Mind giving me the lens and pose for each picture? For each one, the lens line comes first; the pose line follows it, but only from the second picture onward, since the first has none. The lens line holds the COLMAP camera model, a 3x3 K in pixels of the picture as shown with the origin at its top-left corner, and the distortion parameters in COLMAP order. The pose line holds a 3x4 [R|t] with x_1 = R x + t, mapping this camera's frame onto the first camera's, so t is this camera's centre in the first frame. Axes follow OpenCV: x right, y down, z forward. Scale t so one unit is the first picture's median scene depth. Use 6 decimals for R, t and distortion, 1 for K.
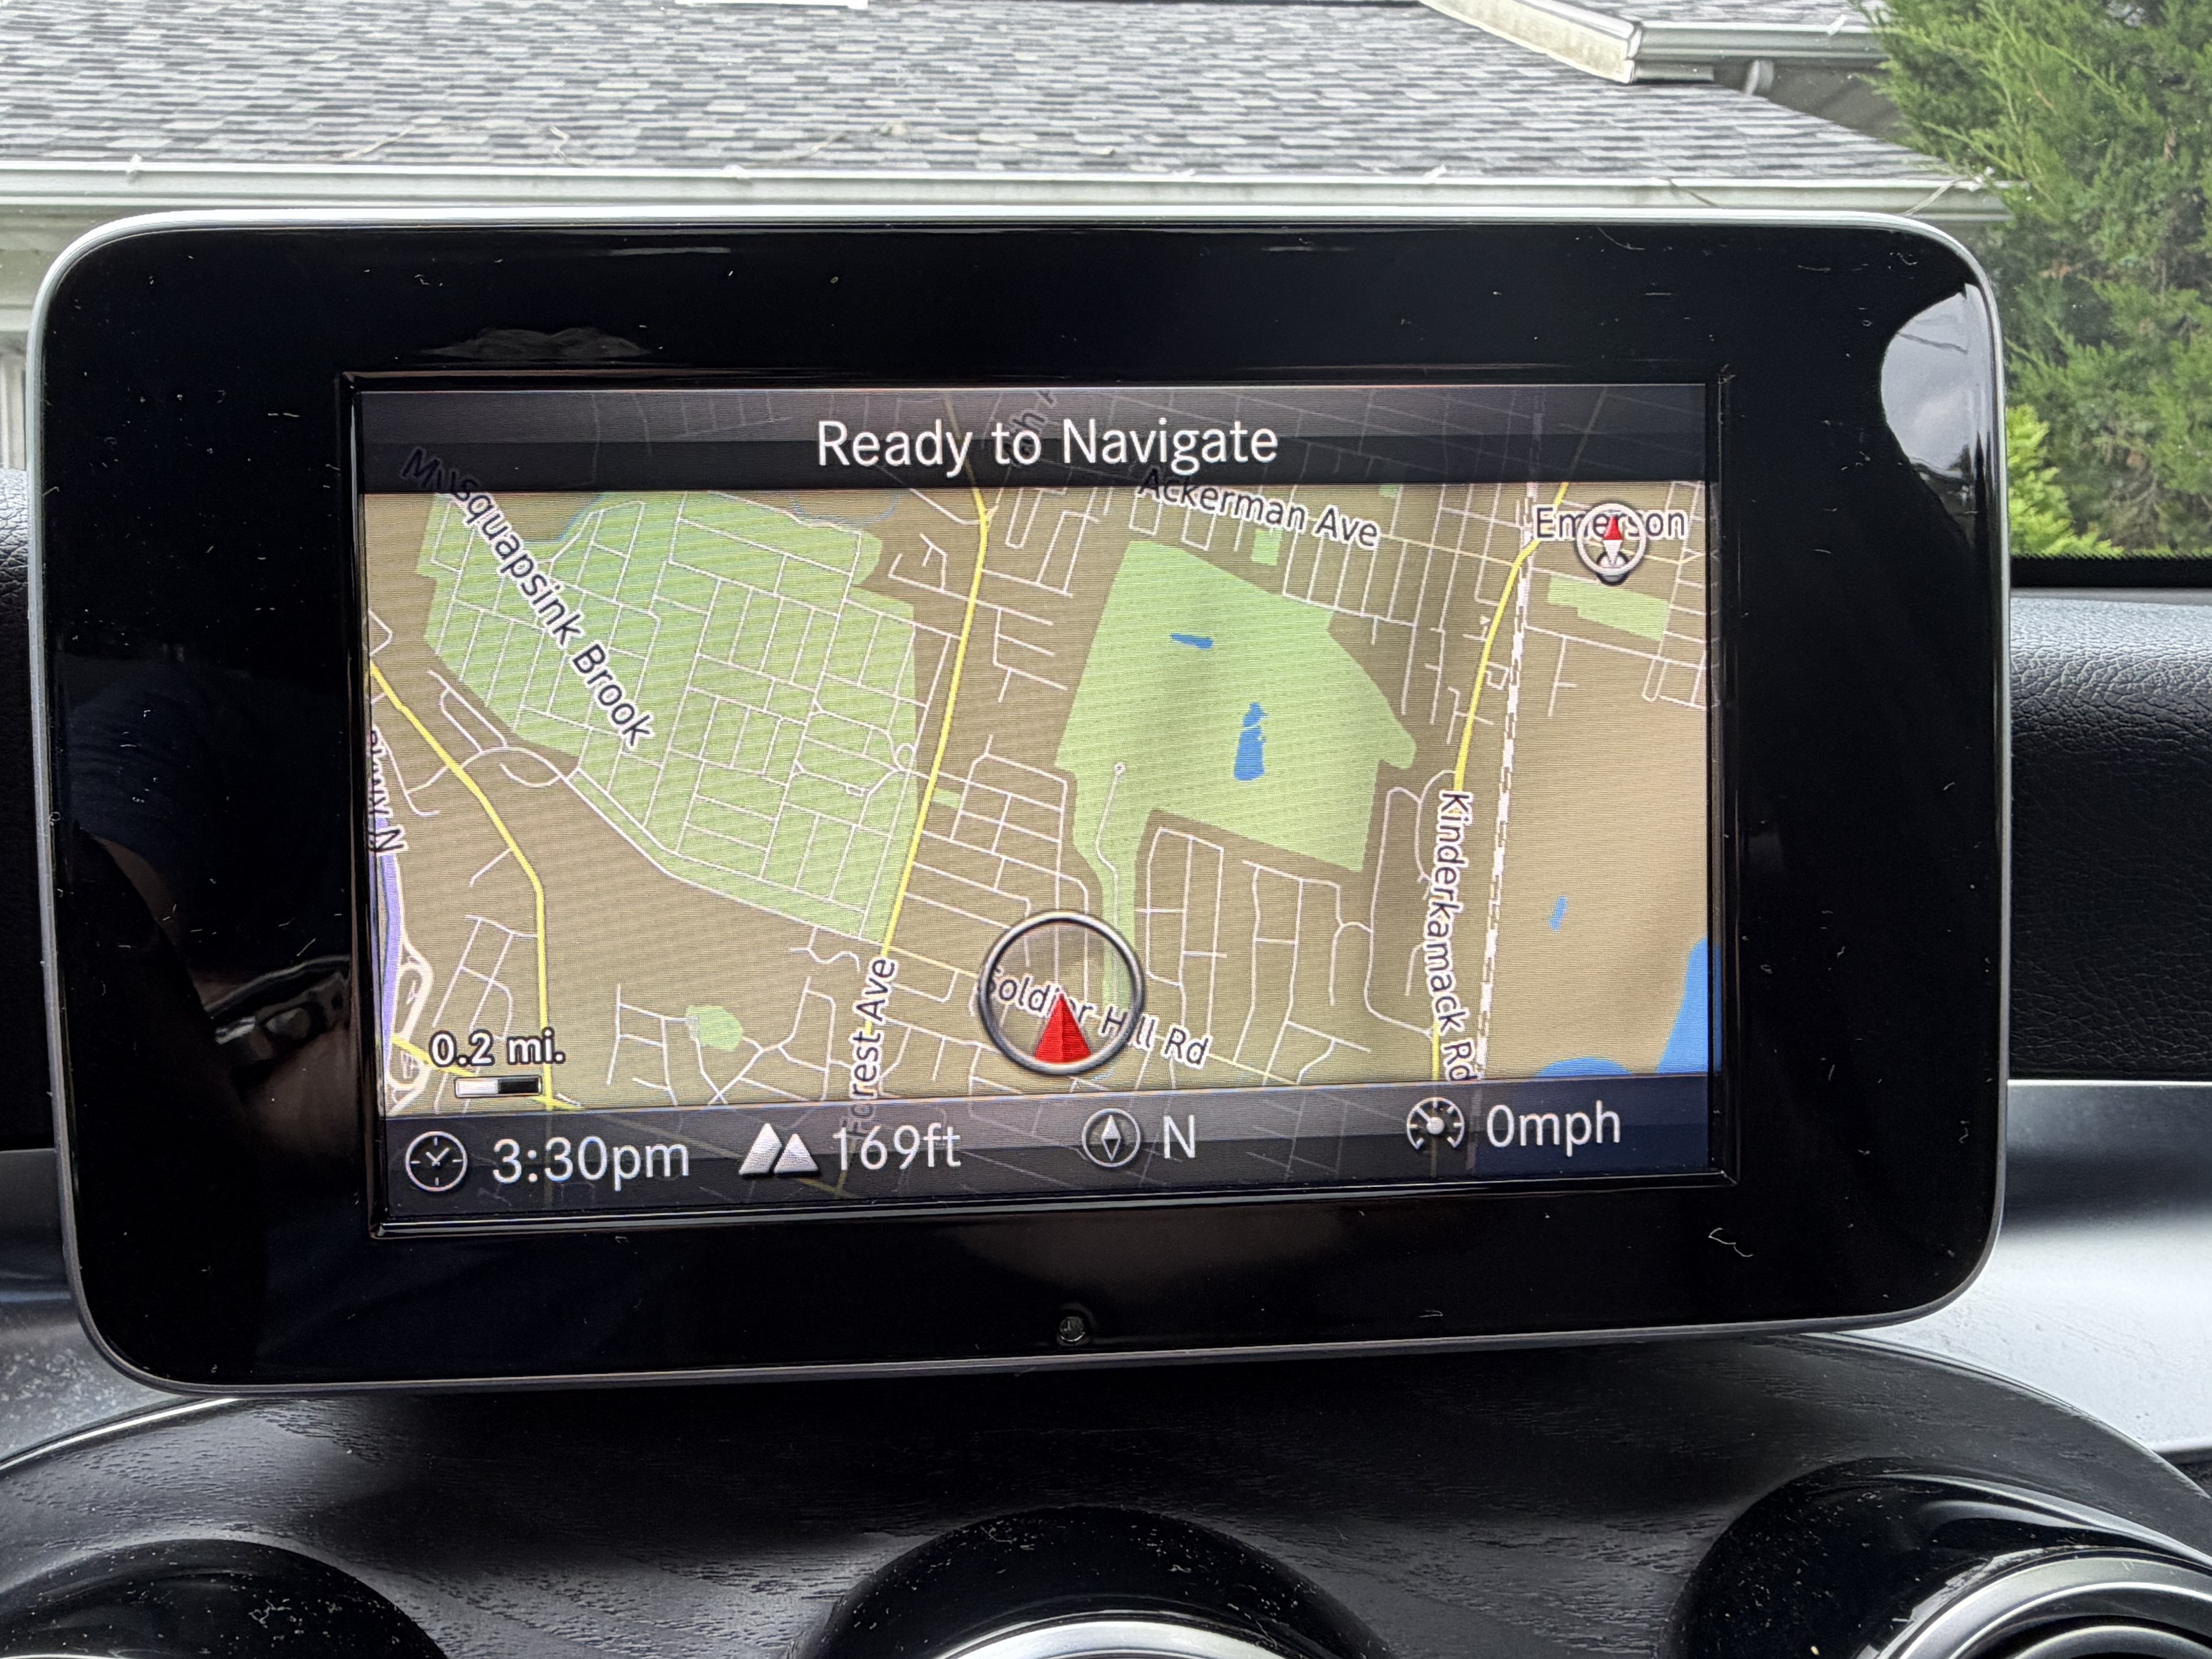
lens RADIAL K [[1526.3, 0, 1103.3], [0, 1526.3, 823.0], [0, 0, 1]] dist [0.010794, -0.009380]
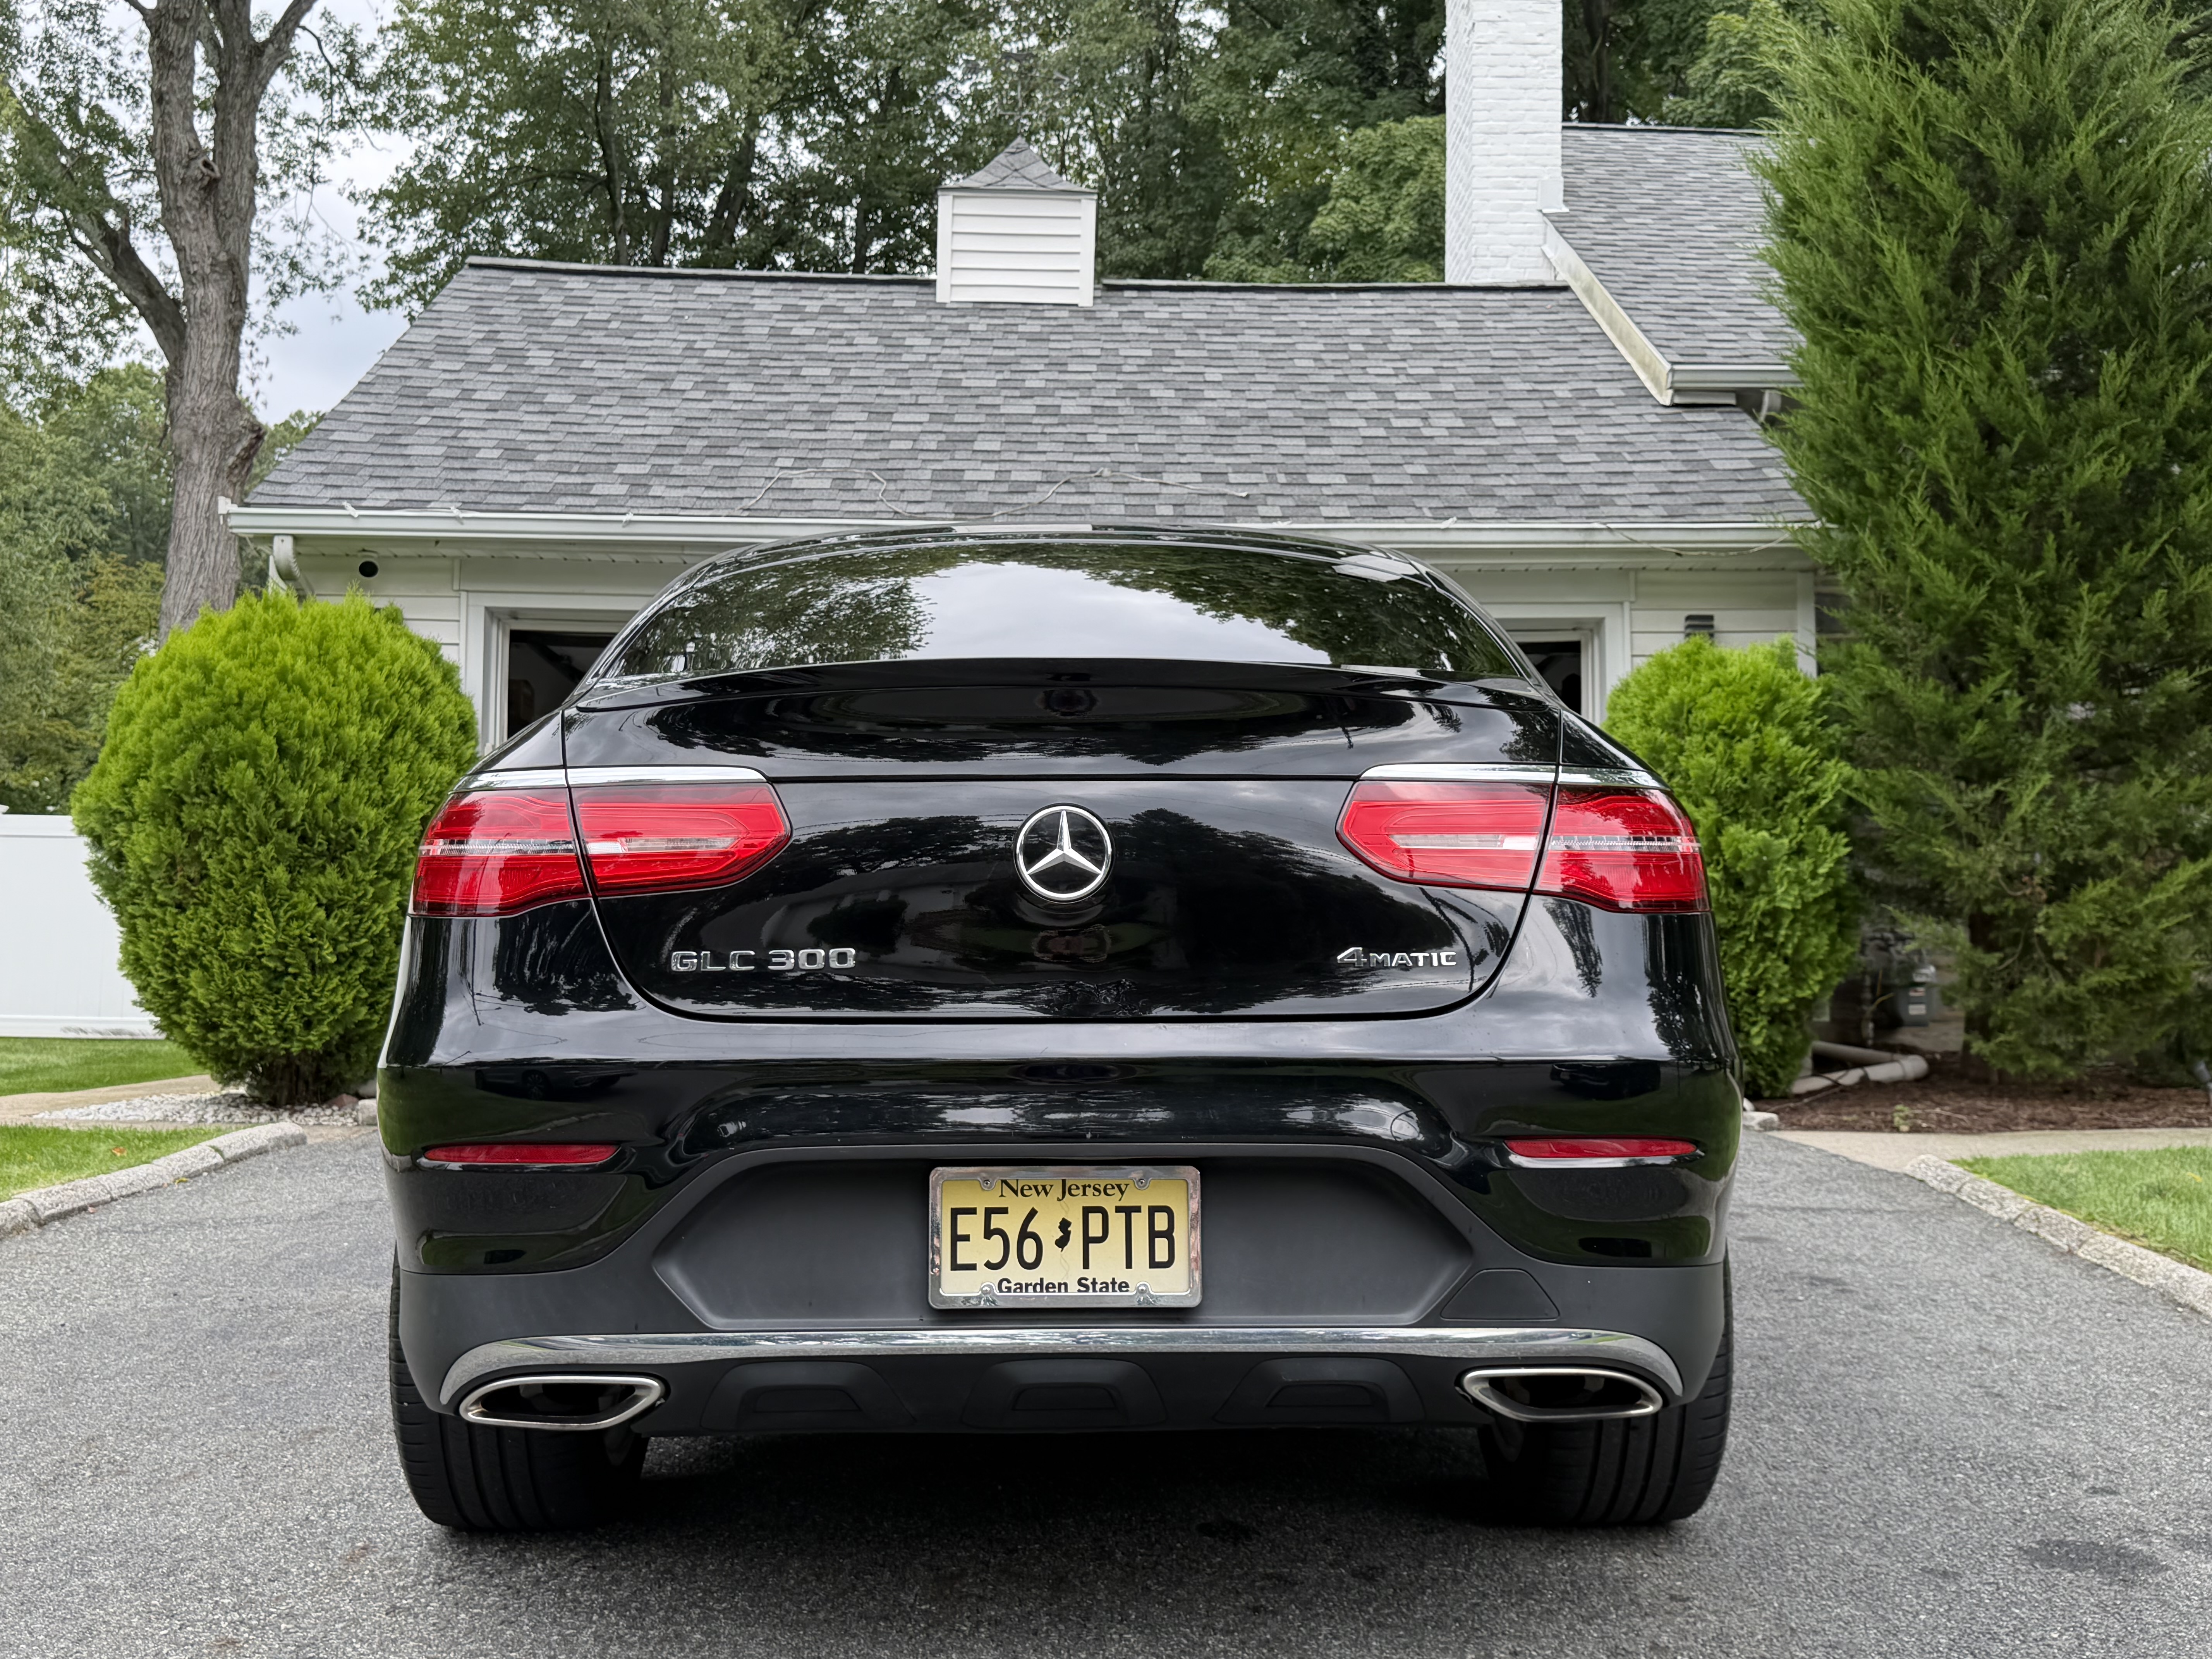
lens RADIAL K [[2249.2, 0, 1118.0], [0, 2249.2, 831.2], [0, 0, 1]] dist [0.076101, 0.000000]
pose [[0.990532, 0.013225, -0.136642, 0.155434], [-0.031286, 0.990903, -0.130889, 0.145922], [0.133668, 0.133925, 0.981935, -0.944282]]
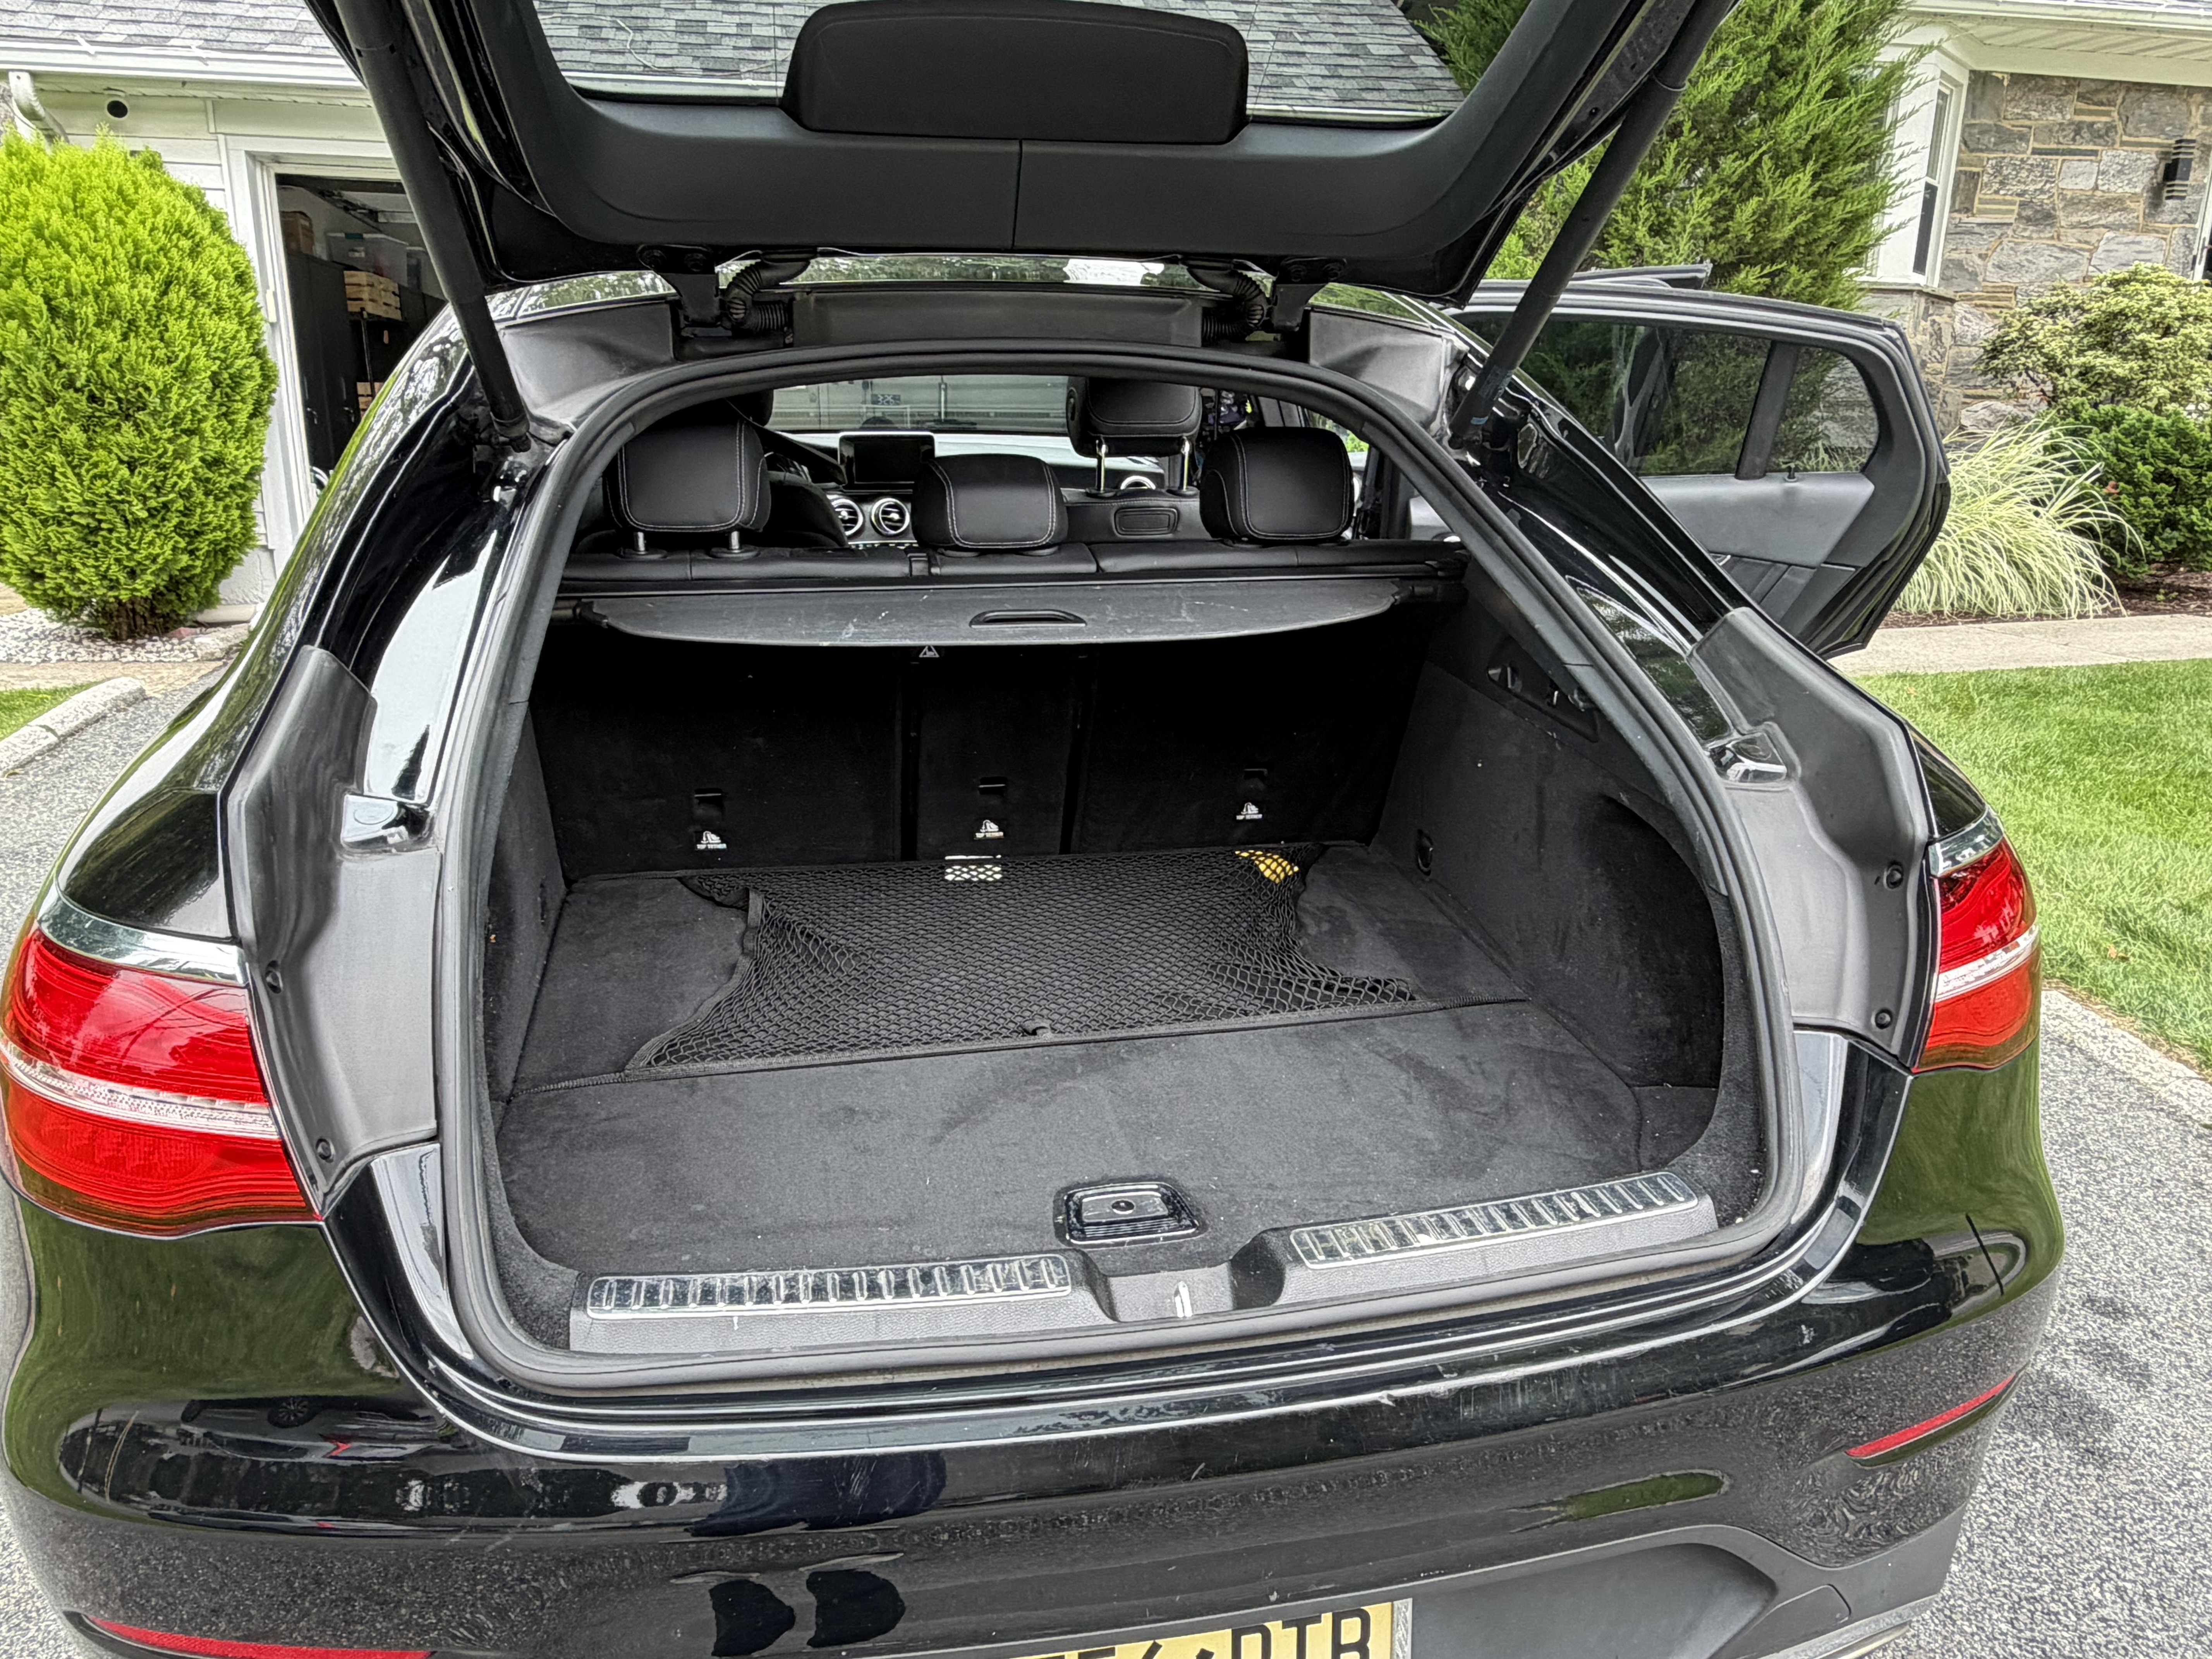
lens RADIAL K [[1526.3, 0, 1083.6], [0, 1526.3, 829.2], [0, 0, 1]] dist [0.010794, -0.009380]
pose [[0.998901, 0.017458, 0.043489, 0.053037], [-0.025997, 0.978565, 0.204291, 0.017649], [-0.038991, -0.205198, 0.977944, -0.639653]]
